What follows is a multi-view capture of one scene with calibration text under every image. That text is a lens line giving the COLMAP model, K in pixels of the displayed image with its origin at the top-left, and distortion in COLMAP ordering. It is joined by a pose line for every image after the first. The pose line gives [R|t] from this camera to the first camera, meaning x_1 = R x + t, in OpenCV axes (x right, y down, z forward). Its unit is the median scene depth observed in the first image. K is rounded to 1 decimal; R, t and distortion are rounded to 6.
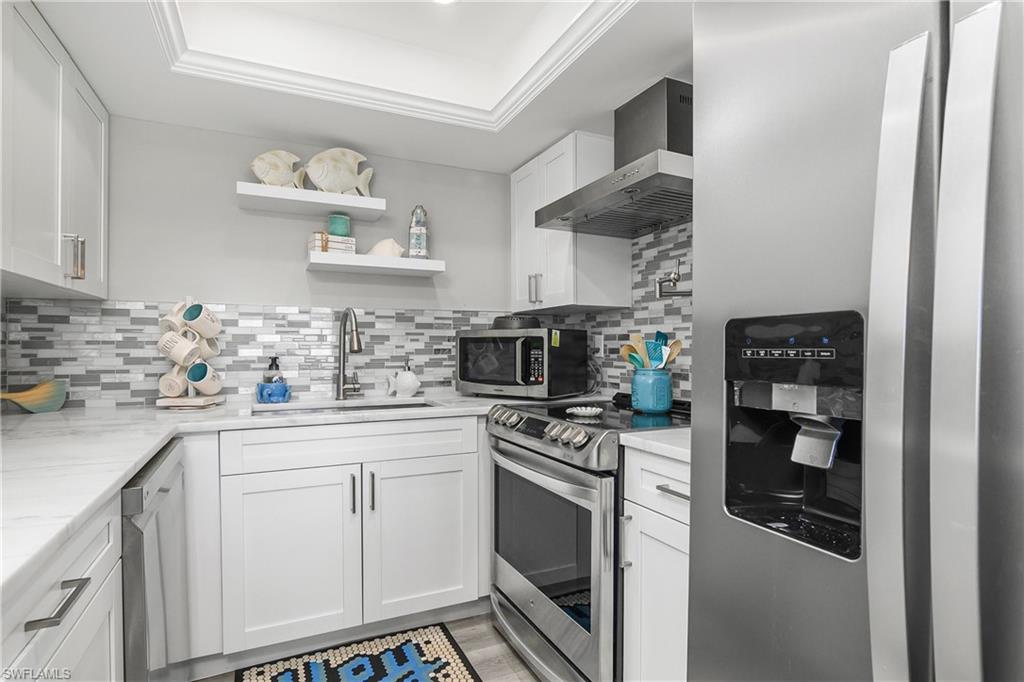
lens RADIAL K [[512.4, 0, 517.5], [0, 512.4, 347.7], [0, 0, 1]] dist [-0.020895, 0.001695]
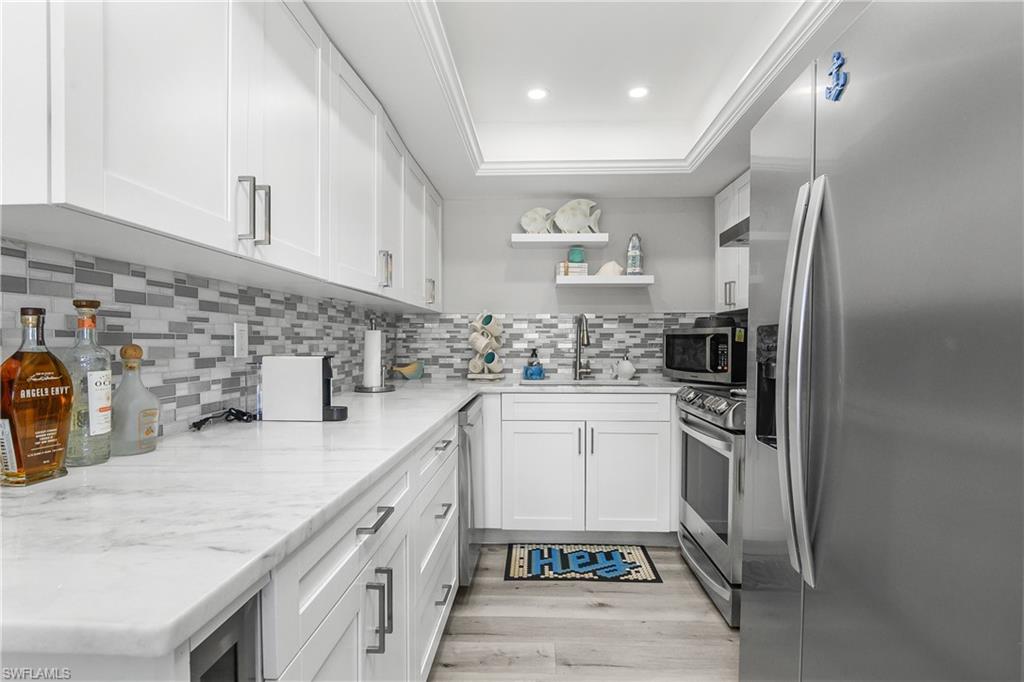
lens RADIAL K [[530.3, 0, 528.0], [0, 530.3, 346.2], [0, 0, 1]] dist [-0.001418, 0.000441]
pose [[0.884506, 0.004930, -0.466503, 0.220421], [-0.001719, 0.999972, 0.007308, -0.000253], [0.466526, -0.005662, 0.884489, -0.361661]]
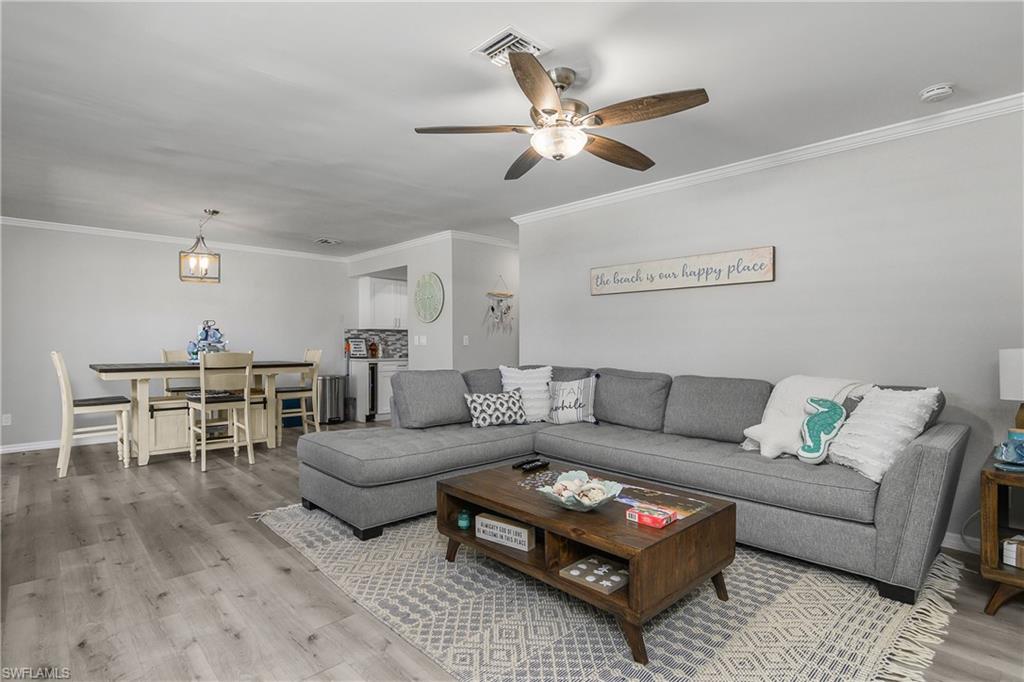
lens RADIAL K [[512.4, 0, 517.5], [0, 512.4, 347.7], [0, 0, 1]] dist [-0.020895, 0.001695]
pose [[0.325622, 0.009198, -0.945455, 3.189779], [0.000003, 0.999953, 0.009729, 0.006331], [0.945500, -0.003171, 0.325606, -0.371549]]
